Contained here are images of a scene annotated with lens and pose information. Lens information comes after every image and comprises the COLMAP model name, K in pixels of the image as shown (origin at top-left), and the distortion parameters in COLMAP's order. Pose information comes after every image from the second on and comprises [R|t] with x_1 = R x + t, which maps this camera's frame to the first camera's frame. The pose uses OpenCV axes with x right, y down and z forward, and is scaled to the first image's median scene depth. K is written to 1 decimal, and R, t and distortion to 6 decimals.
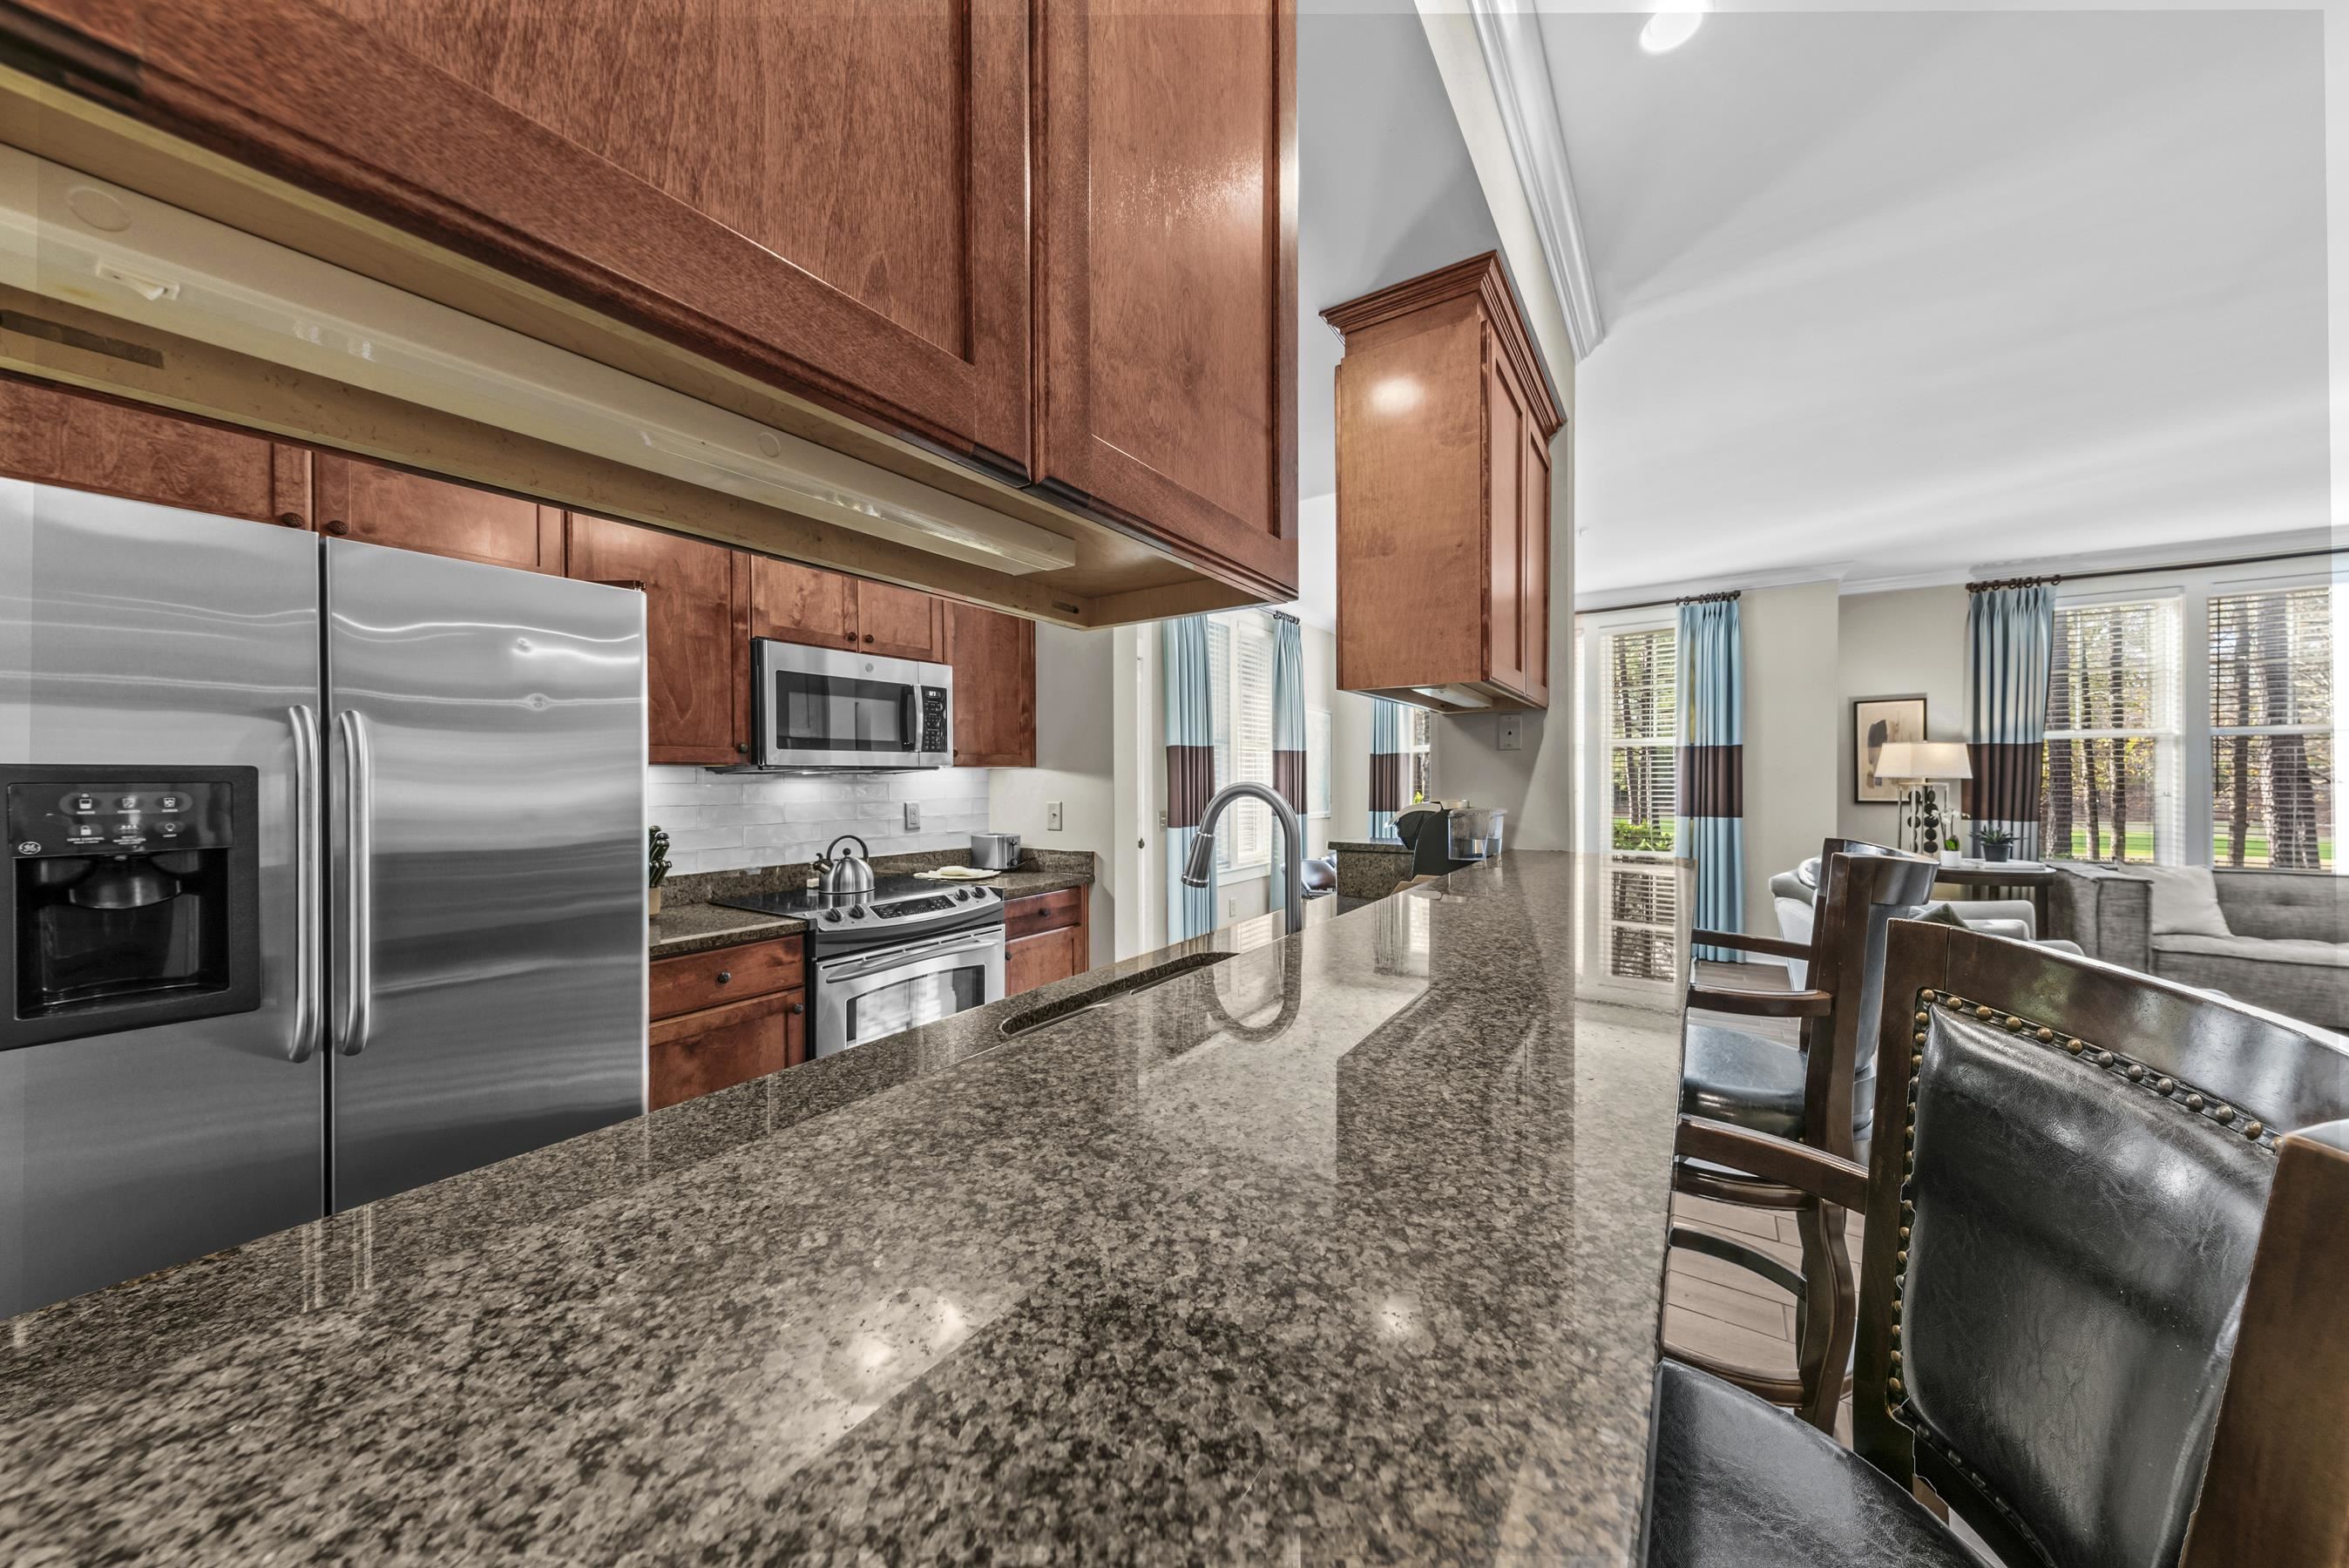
lens RADIAL K [[779.2, 0, 1131.4], [0, 779.2, 778.1], [0, 0, 1]] dist [0.007554, -0.000083]
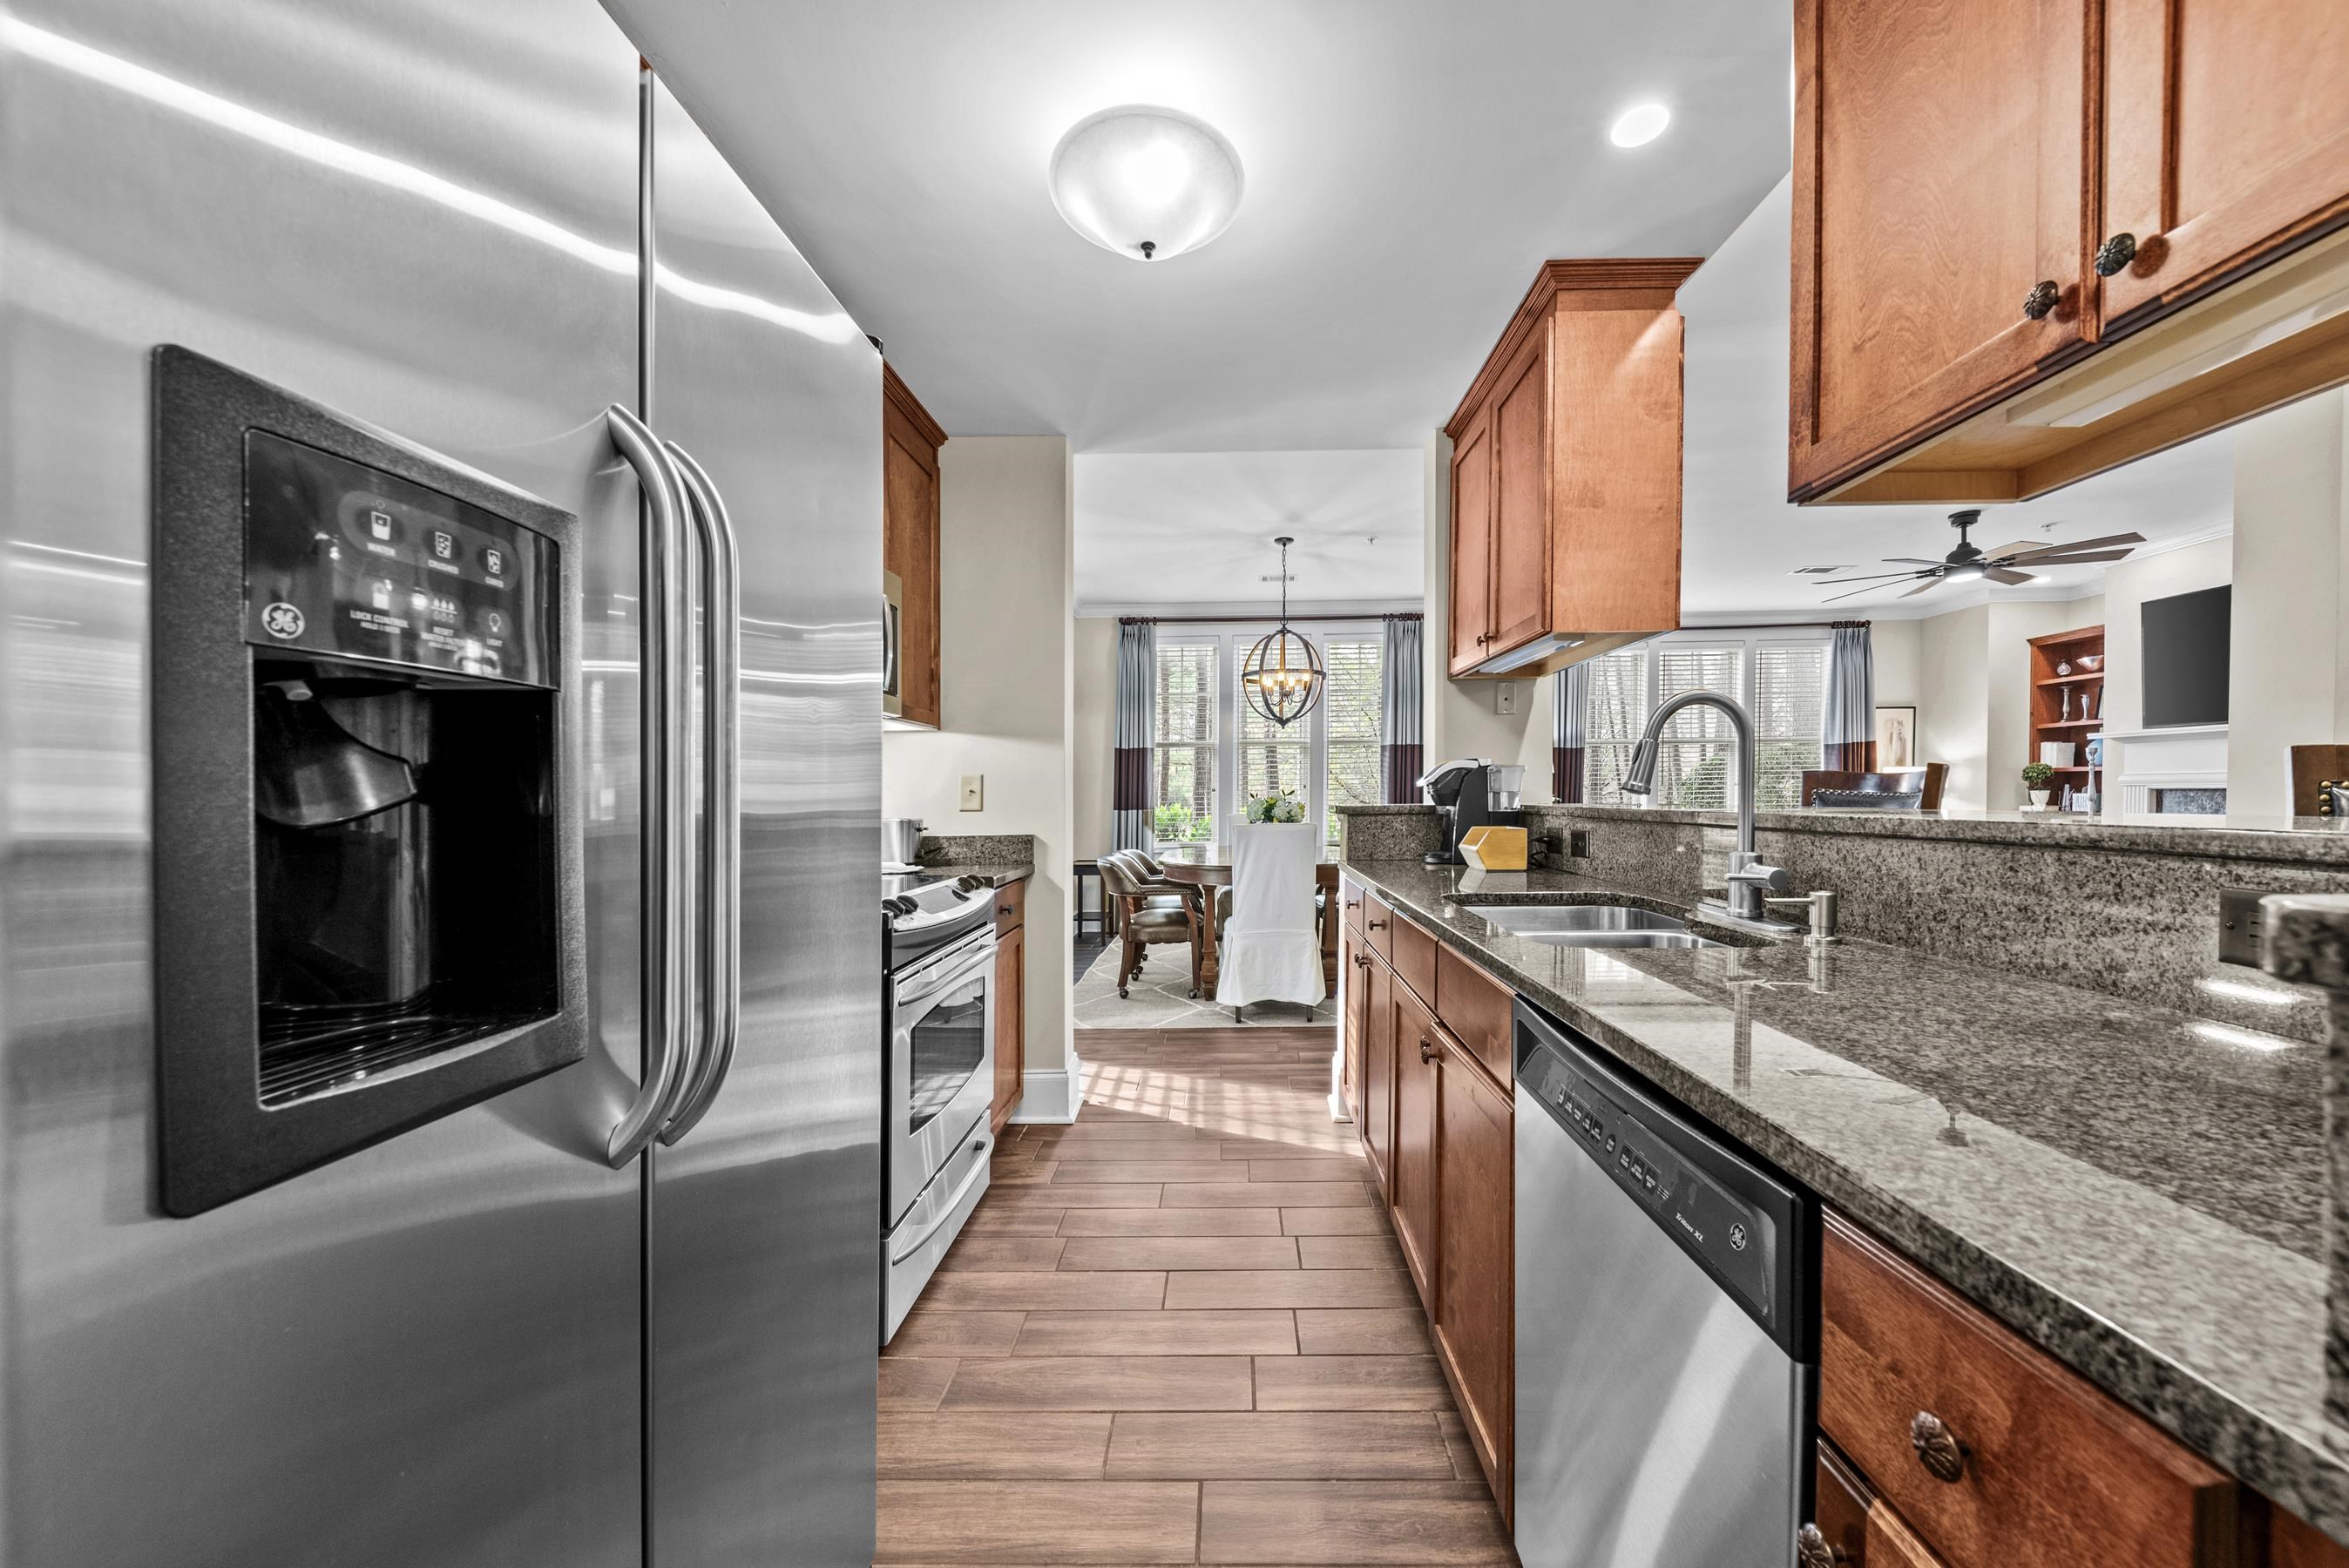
lens RADIAL K [[884.5, 0, 1218.5], [0, 884.5, 820.9], [0, 0, 1]] dist [0.004145, -0.003432]
pose [[0.815773, -0.021177, 0.577985, -0.271144], [0.006636, 0.999606, 0.027260, 0.036646], [-0.578334, -0.018403, 0.815592, 0.097905]]
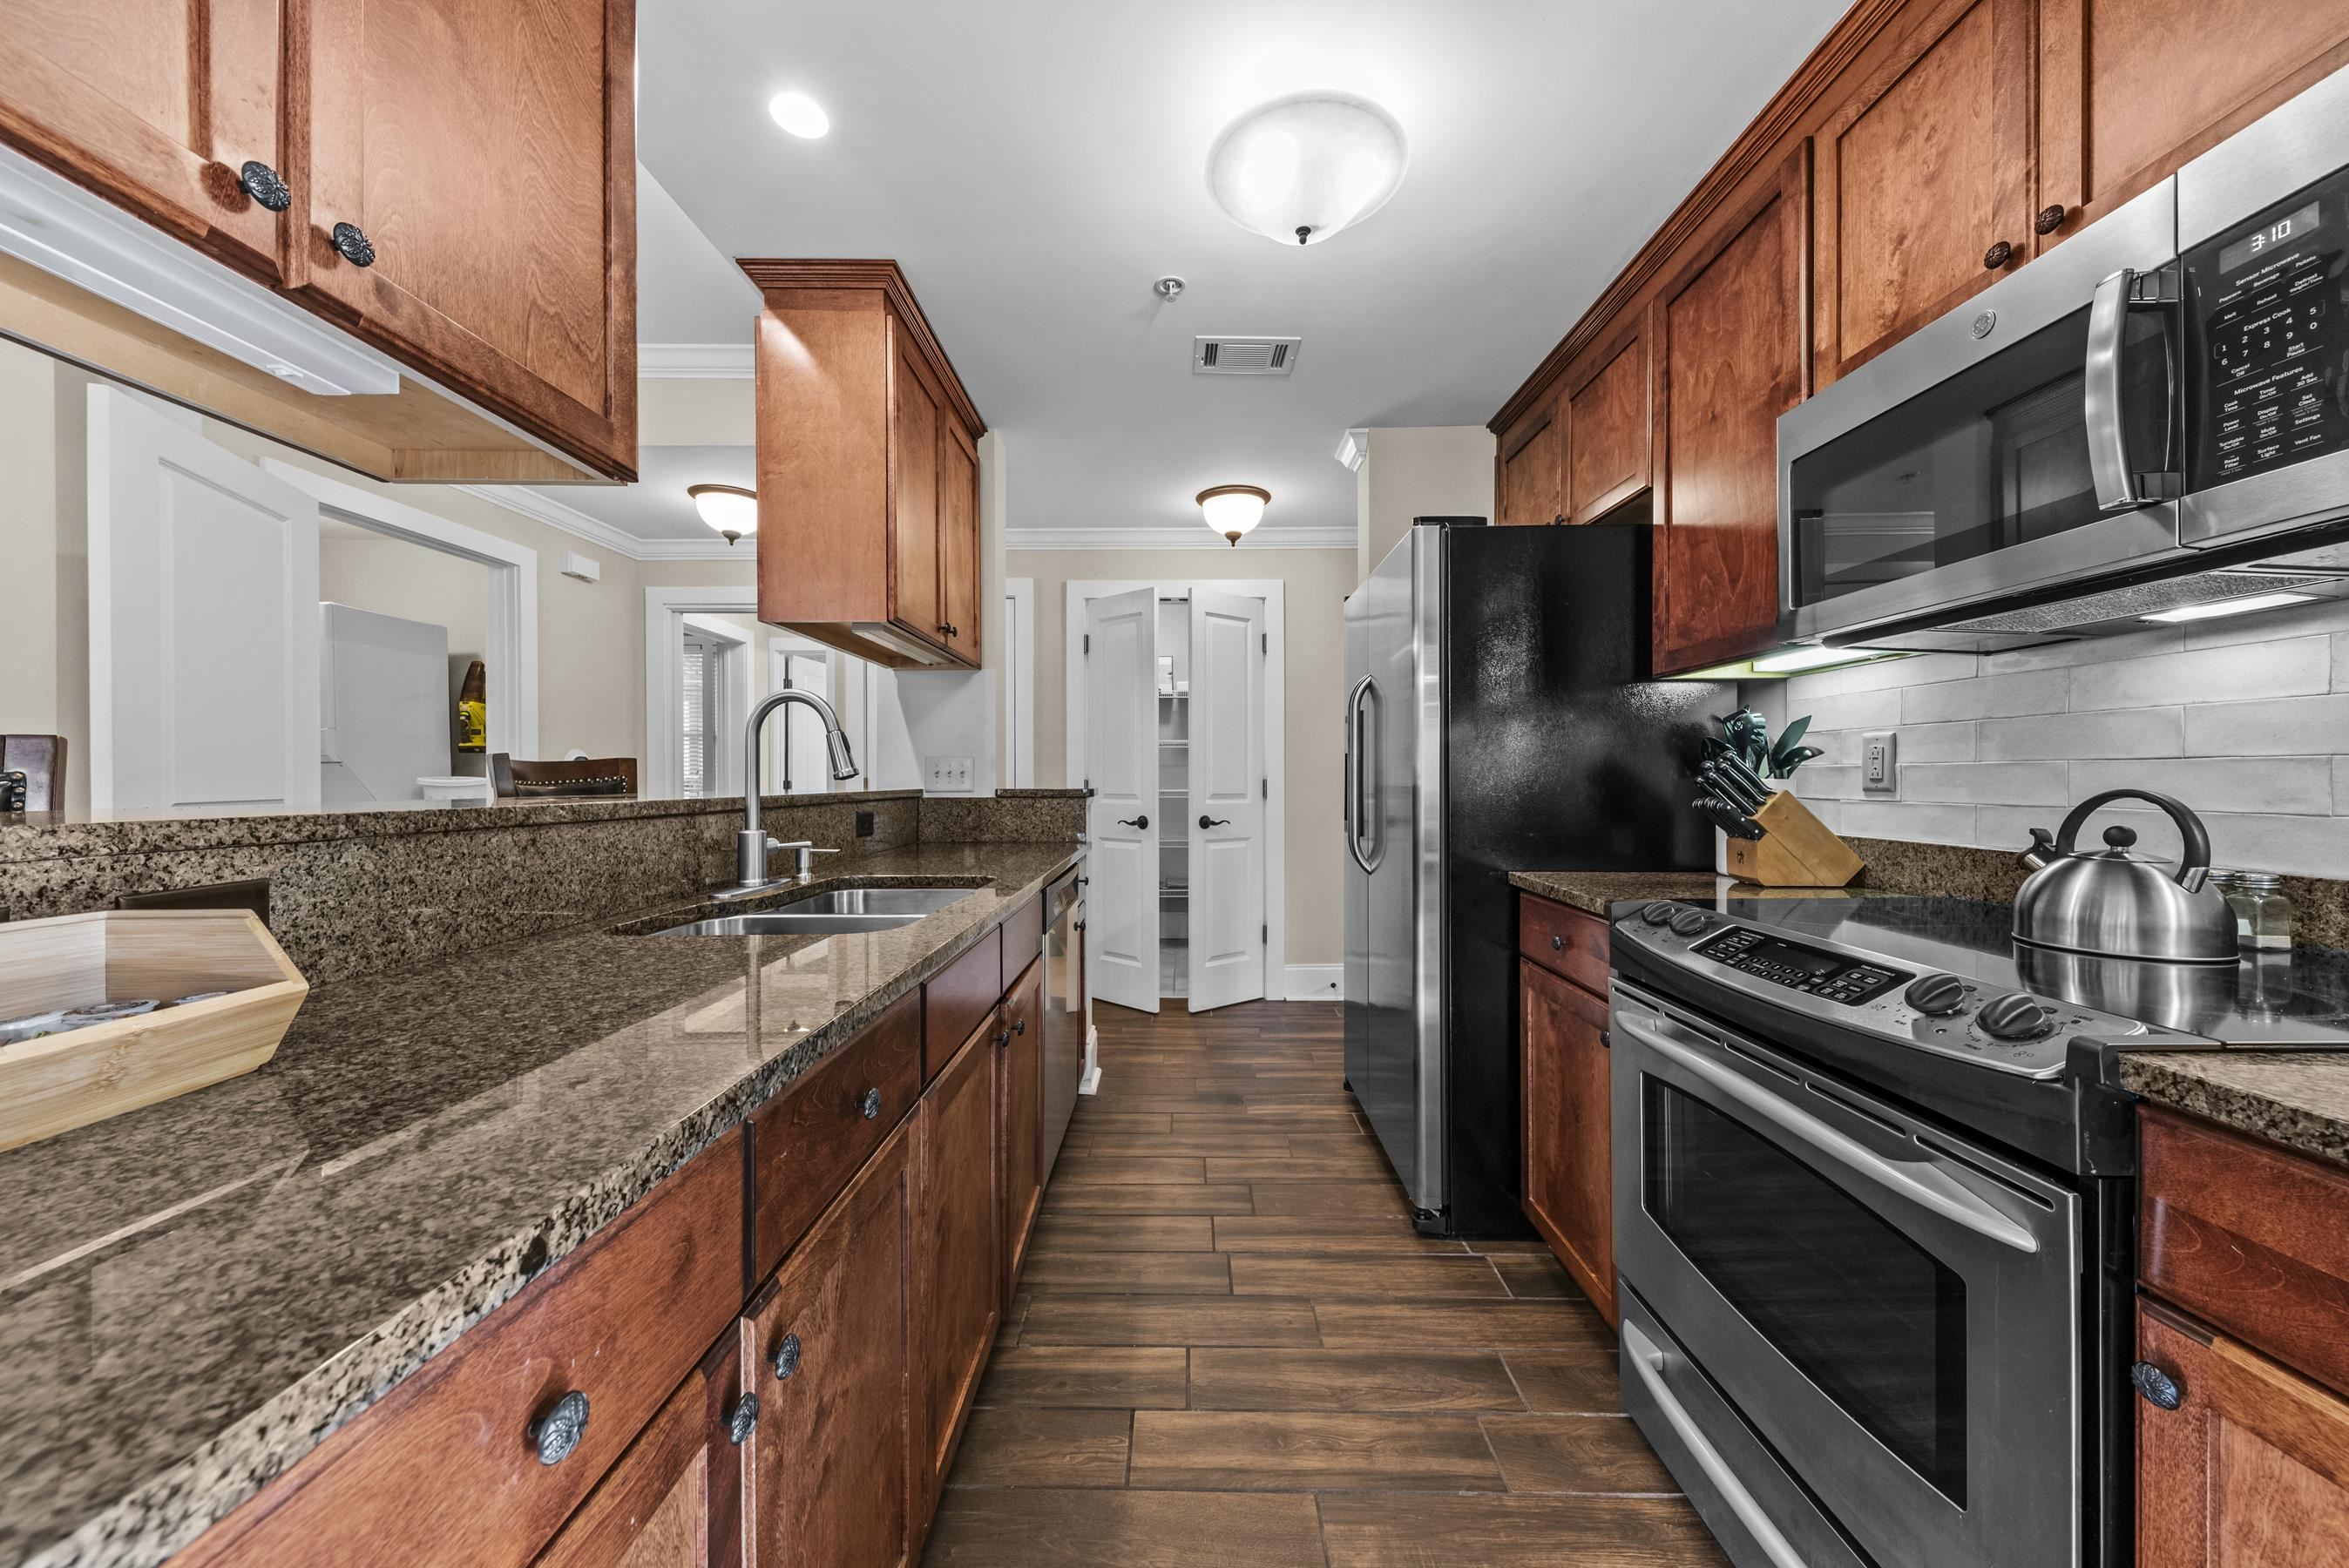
lens RADIAL K [[817.0, 0, 1171.9], [0, 817.0, 780.3], [0, 0, 1]] dist [0.011283, -0.004121]
pose [[-0.807936, 0.005035, -0.589249, 0.107560], [0.006180, 0.999981, 0.000072, 0.037999], [0.589238, -0.003584, -0.807951, 0.598637]]
